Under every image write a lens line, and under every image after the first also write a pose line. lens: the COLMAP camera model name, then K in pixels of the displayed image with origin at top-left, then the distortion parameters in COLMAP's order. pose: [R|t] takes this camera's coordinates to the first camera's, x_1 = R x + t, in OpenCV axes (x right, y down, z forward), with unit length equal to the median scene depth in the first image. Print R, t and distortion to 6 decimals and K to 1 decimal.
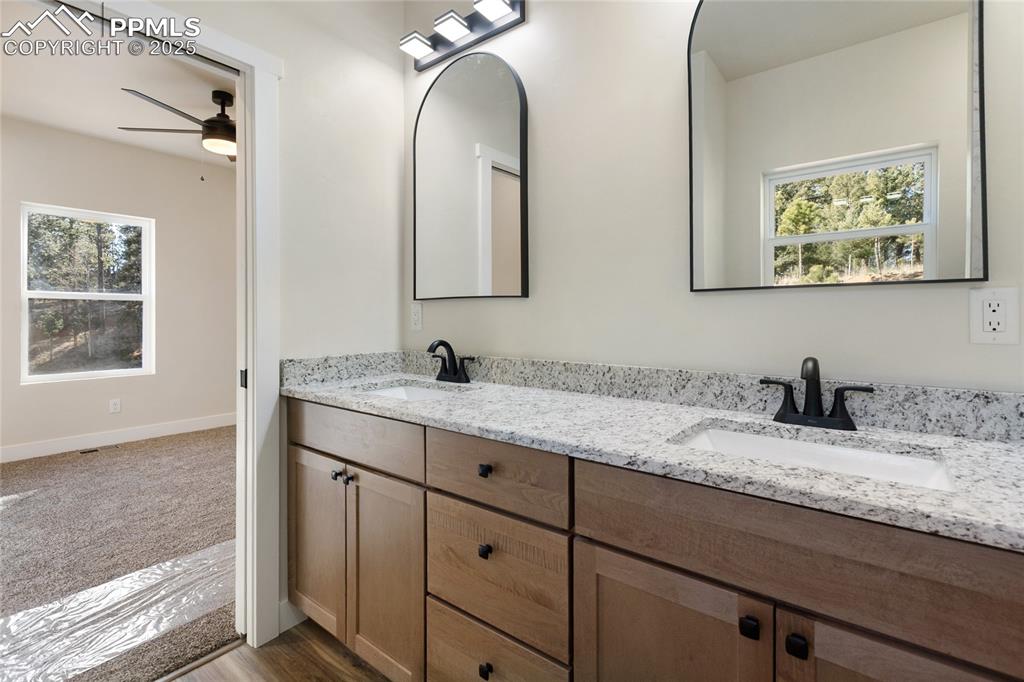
lens RADIAL K [[465.2, 0, 525.4], [0, 465.2, 313.8], [0, 0, 1]] dist [0.008470, -0.001199]
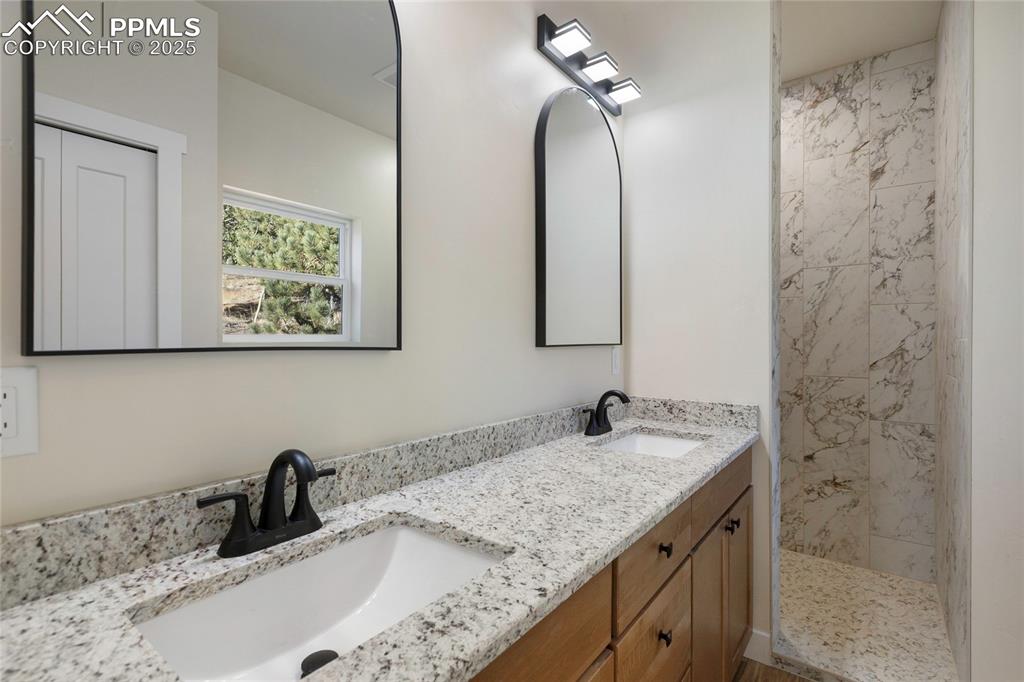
lens RADIAL K [[465.2, 0, 523.3], [0, 465.2, 343.4], [0, 0, 1]] dist [0.008470, -0.001199]
pose [[-0.006133, -0.003679, 0.999974, -0.685551], [-0.008768, 0.999955, 0.003625, -0.050561], [-0.999943, -0.008745, -0.006165, 0.881926]]
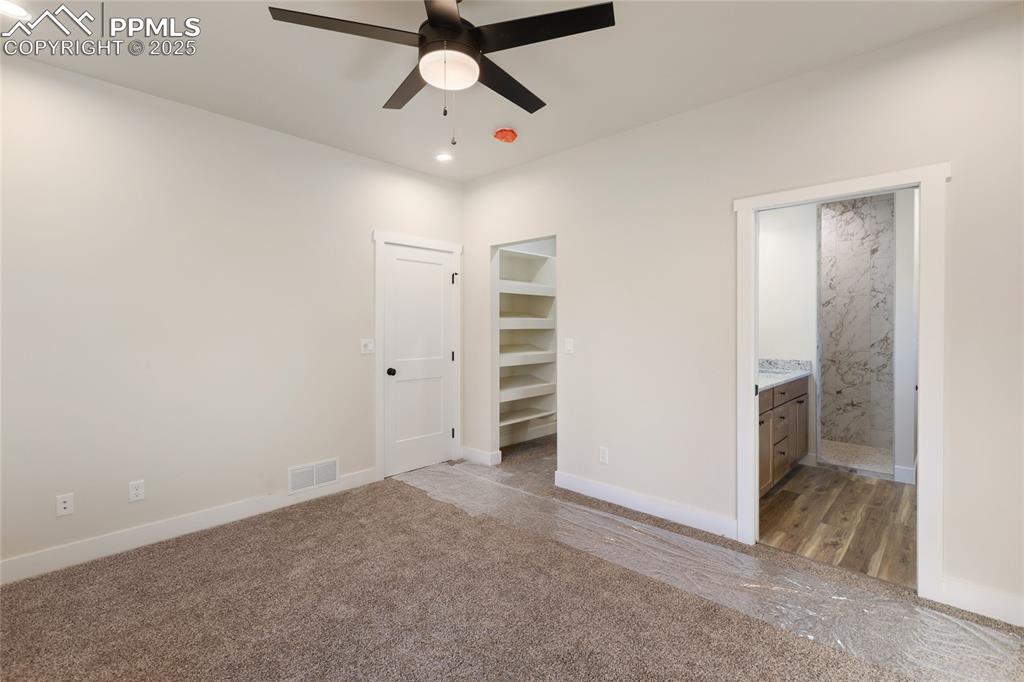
lens RADIAL K [[465.2, 0, 498.2], [0, 465.2, 329.2], [0, 0, 1]] dist [0.008470, -0.001199]
pose [[0.118477, -0.006335, 0.992937, -2.519314], [-0.007323, 0.999947, 0.007254, -0.094182], [-0.992930, -0.008130, 0.118424, 1.815259]]
